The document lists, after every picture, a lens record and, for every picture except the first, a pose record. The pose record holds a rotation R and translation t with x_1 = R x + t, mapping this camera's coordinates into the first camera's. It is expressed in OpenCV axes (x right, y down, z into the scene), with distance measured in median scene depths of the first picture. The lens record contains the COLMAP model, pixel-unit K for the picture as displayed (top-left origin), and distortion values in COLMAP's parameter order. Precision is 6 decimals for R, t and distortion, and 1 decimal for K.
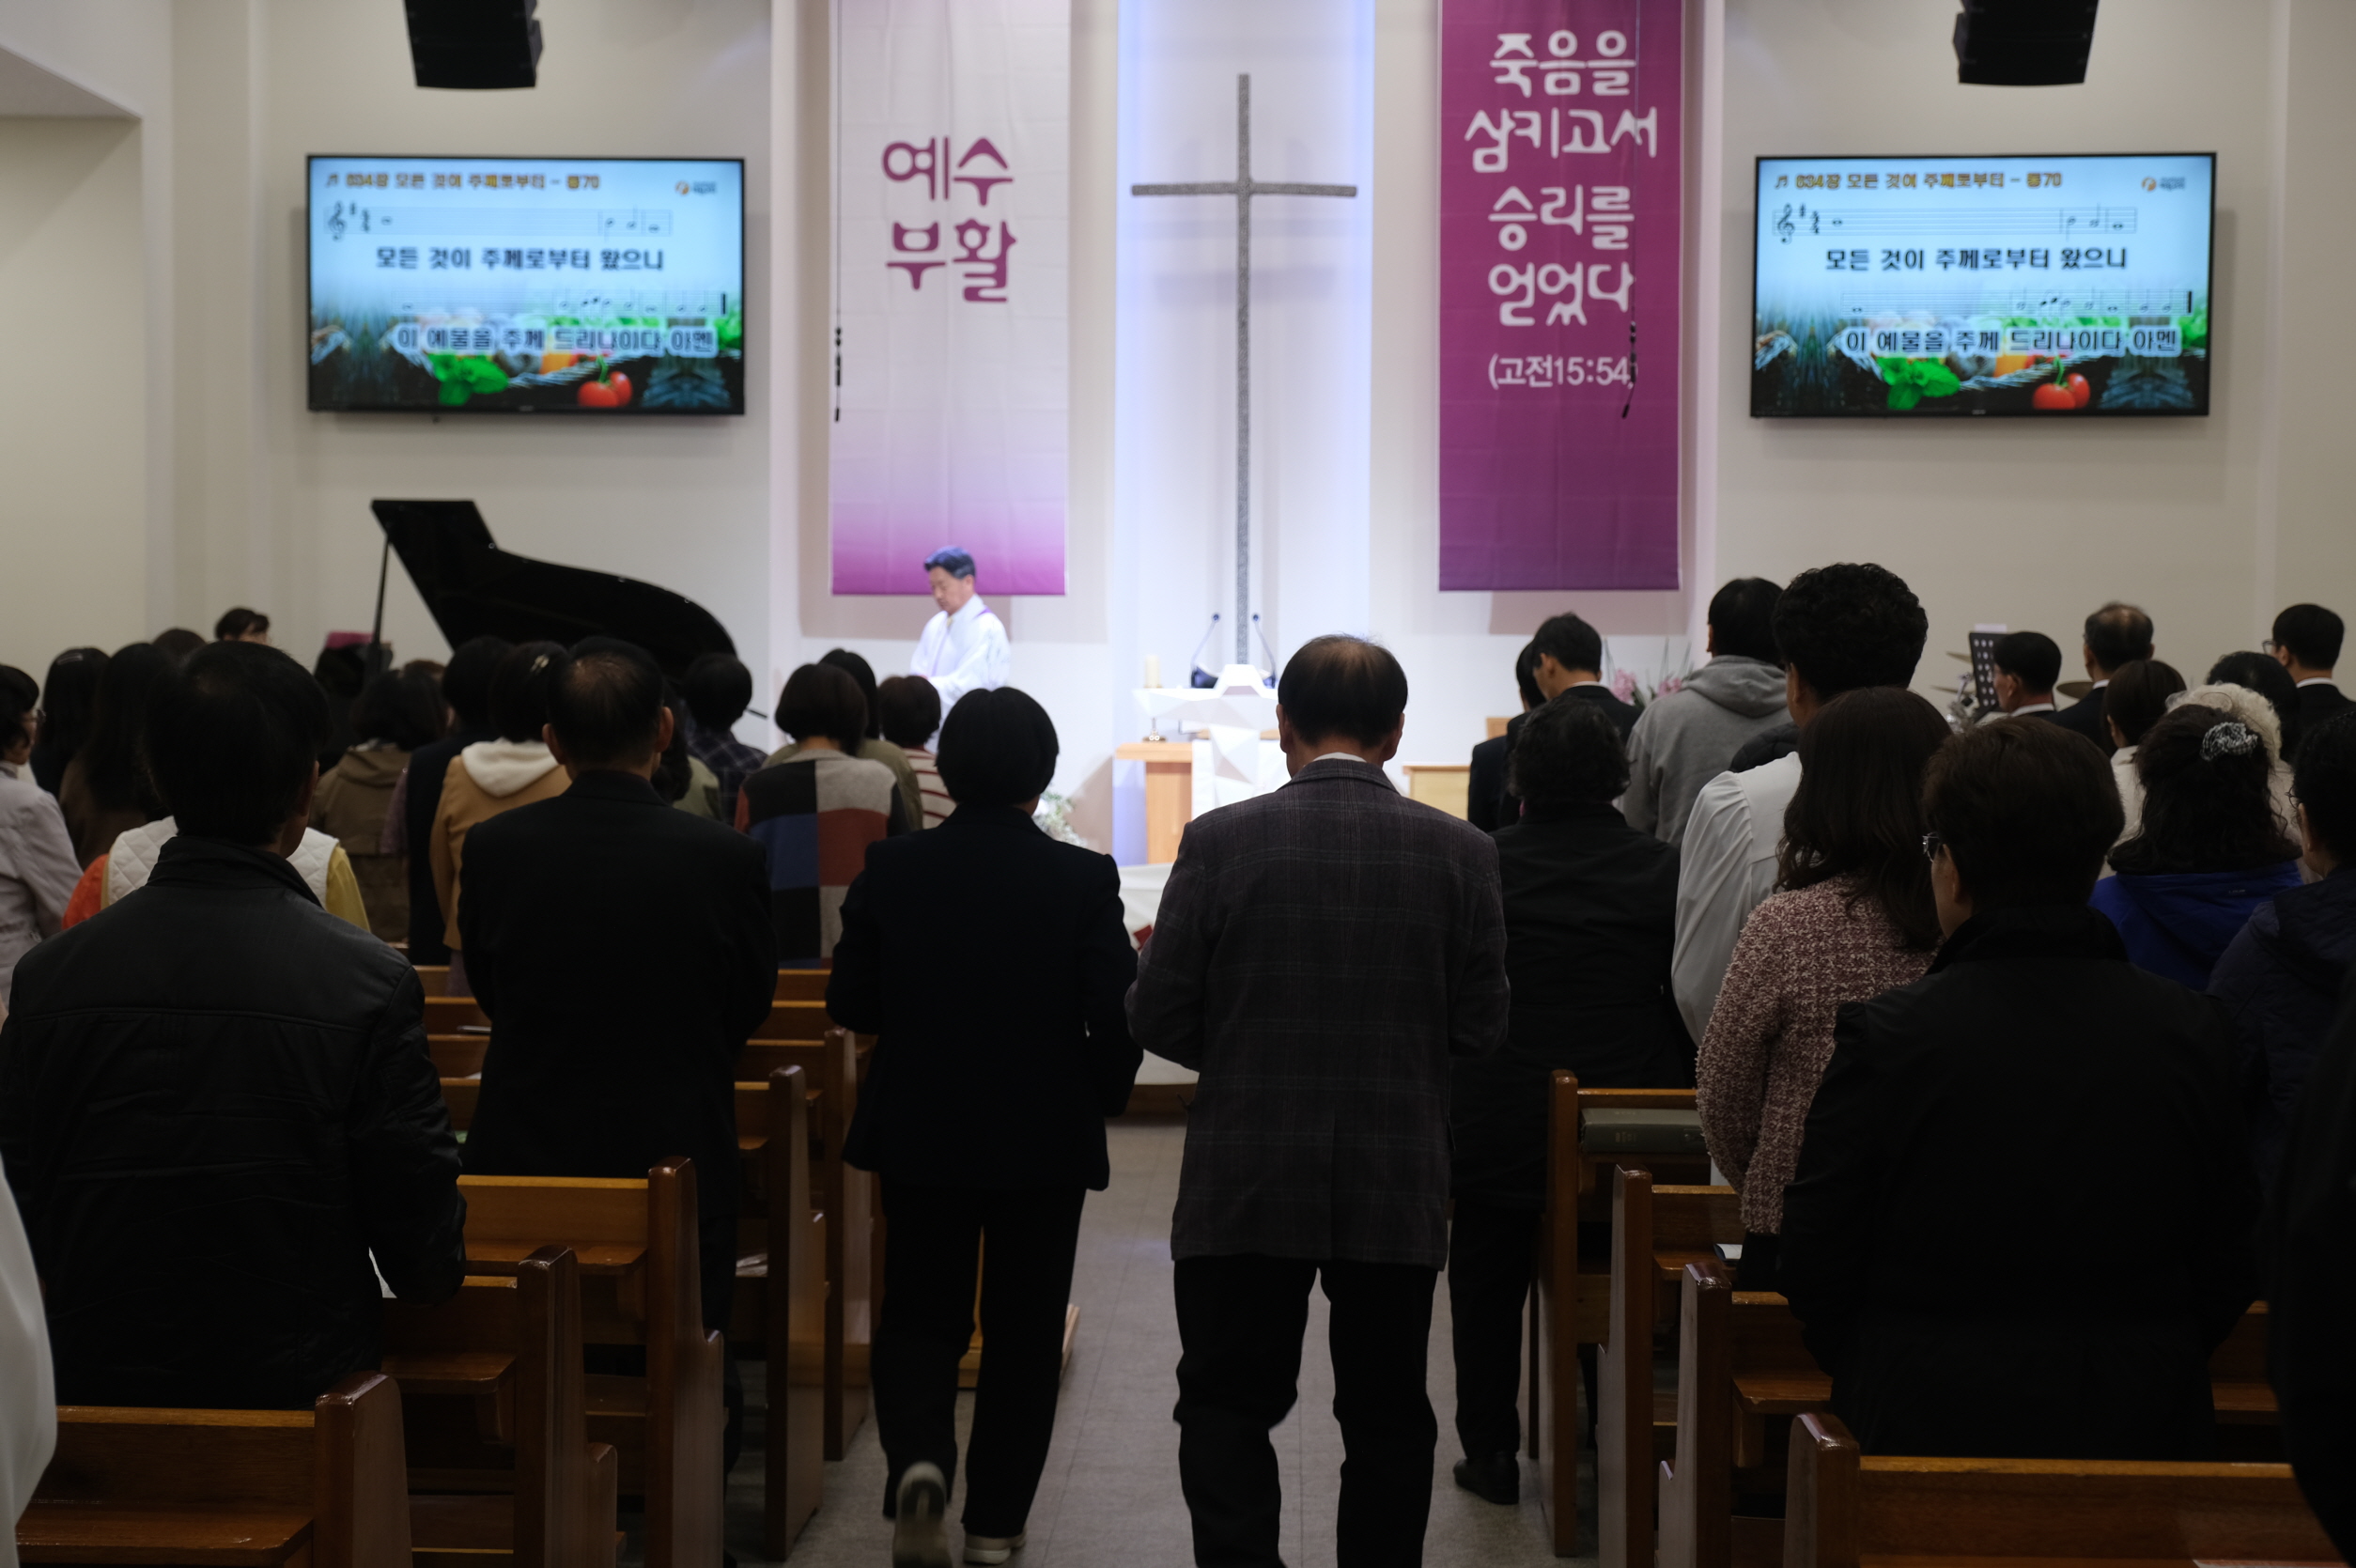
lens RADIAL K [[3355.2, 0, 1103.5], [0, 3355.2, 807.1], [0, 0, 1]] dist [0.067792, 0.000000]
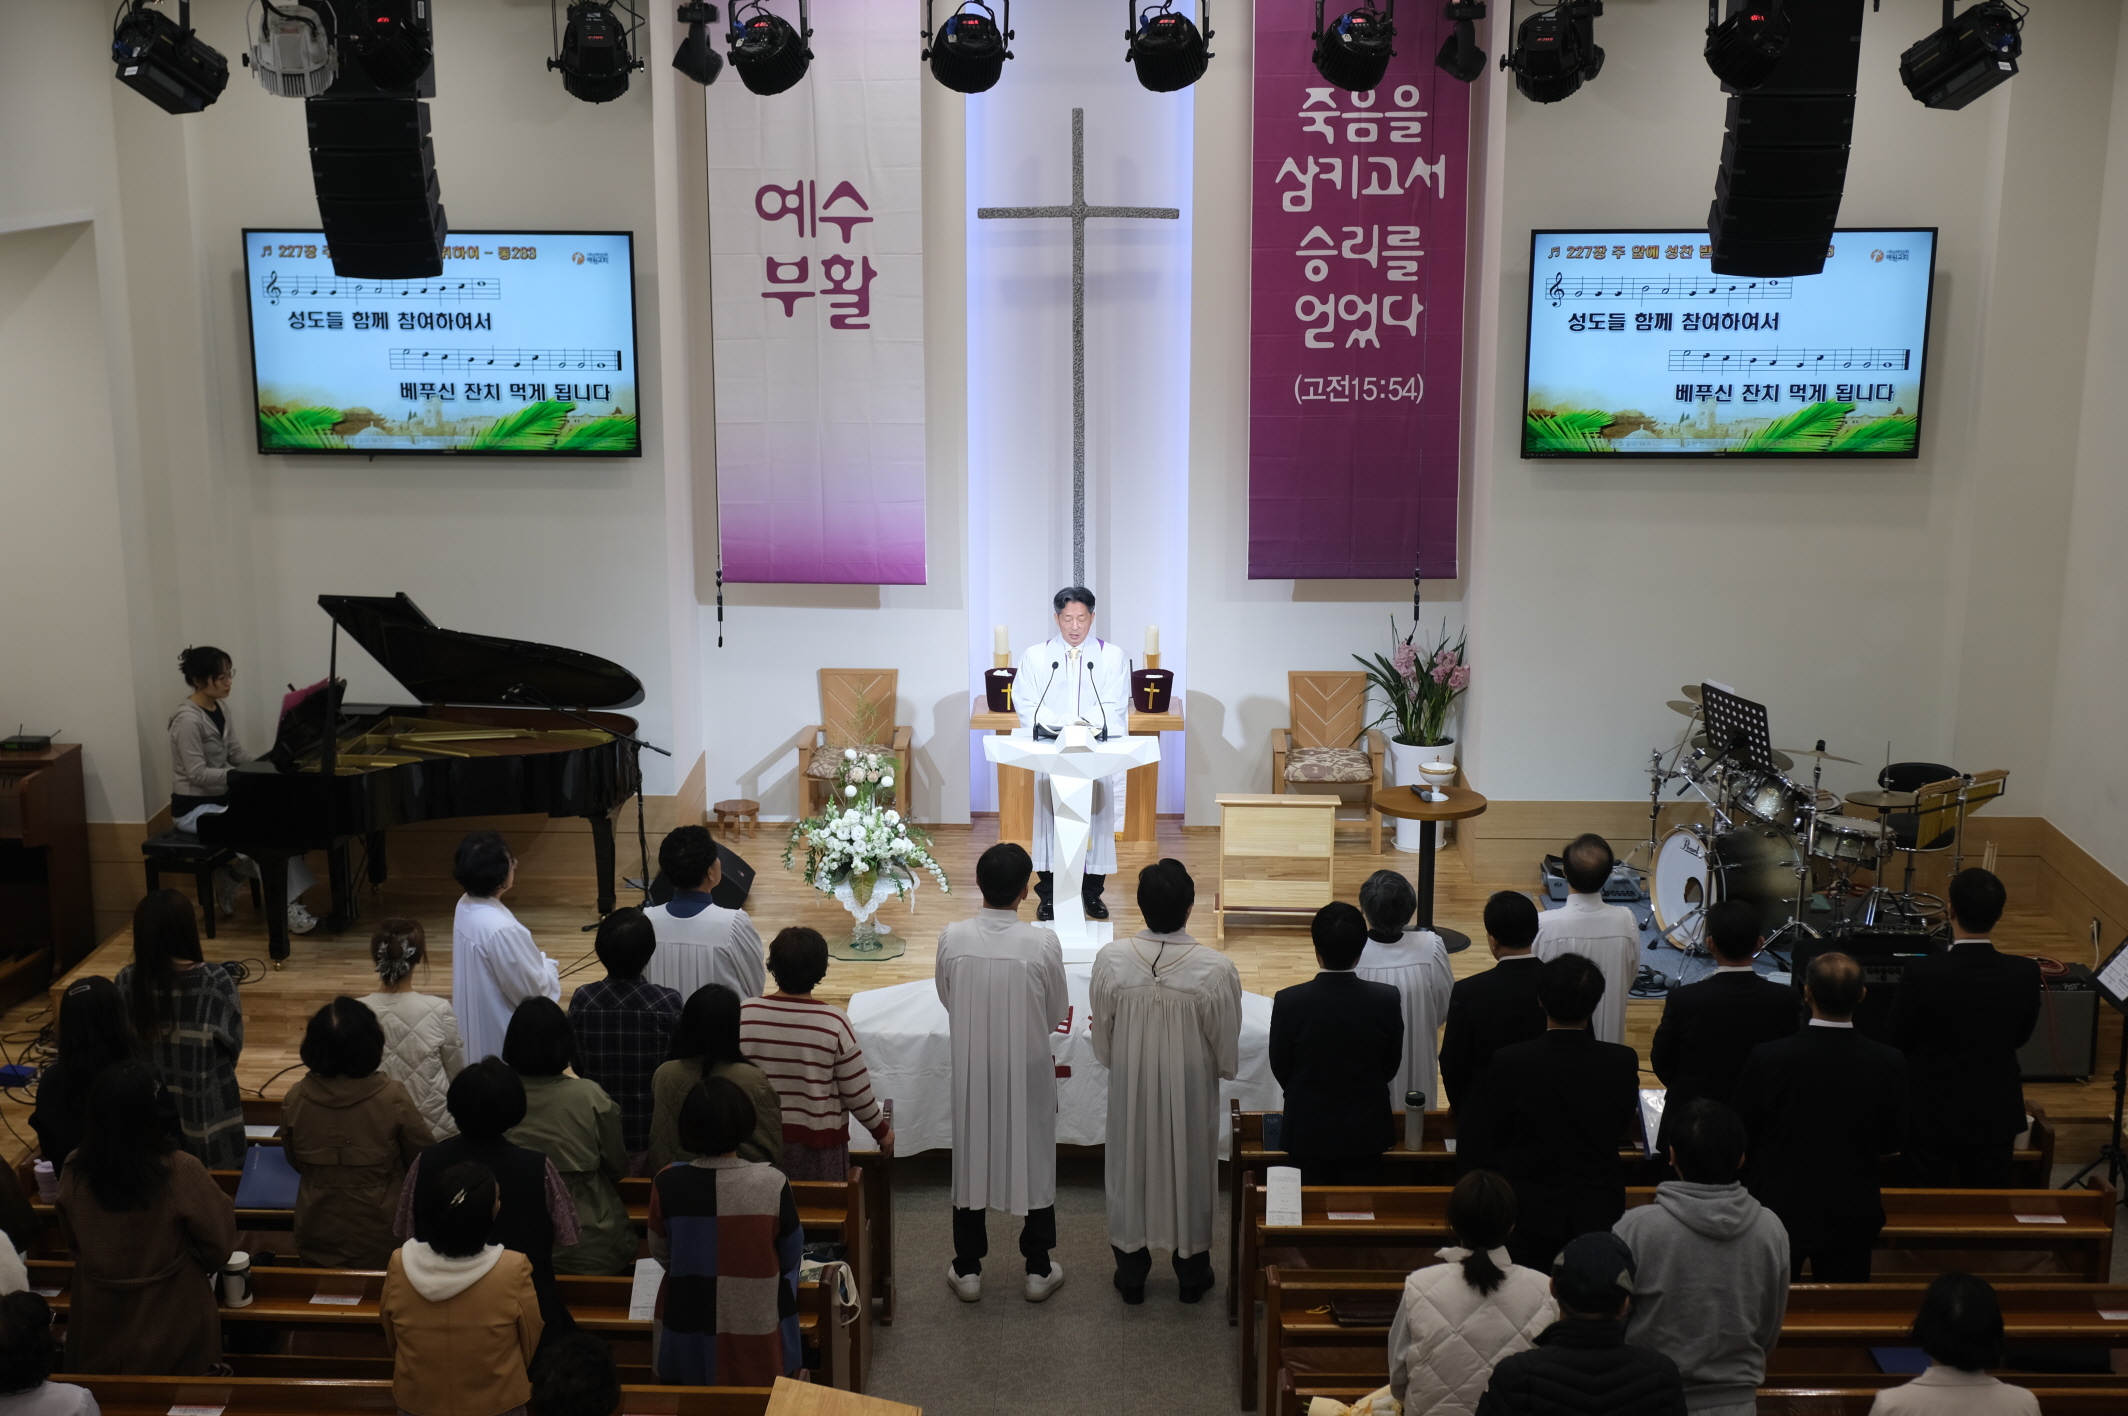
lens RADIAL K [[2815.8, 0, 997.3], [0, 2815.8, 788.0], [0, 0, 1]] dist [0.032393, 0.000000]
pose [[0.999884, -0.013582, 0.006833, 0.005759], [0.011720, 0.974828, 0.222649, -0.212449], [-0.009685, -0.222543, 0.974875, 0.040049]]
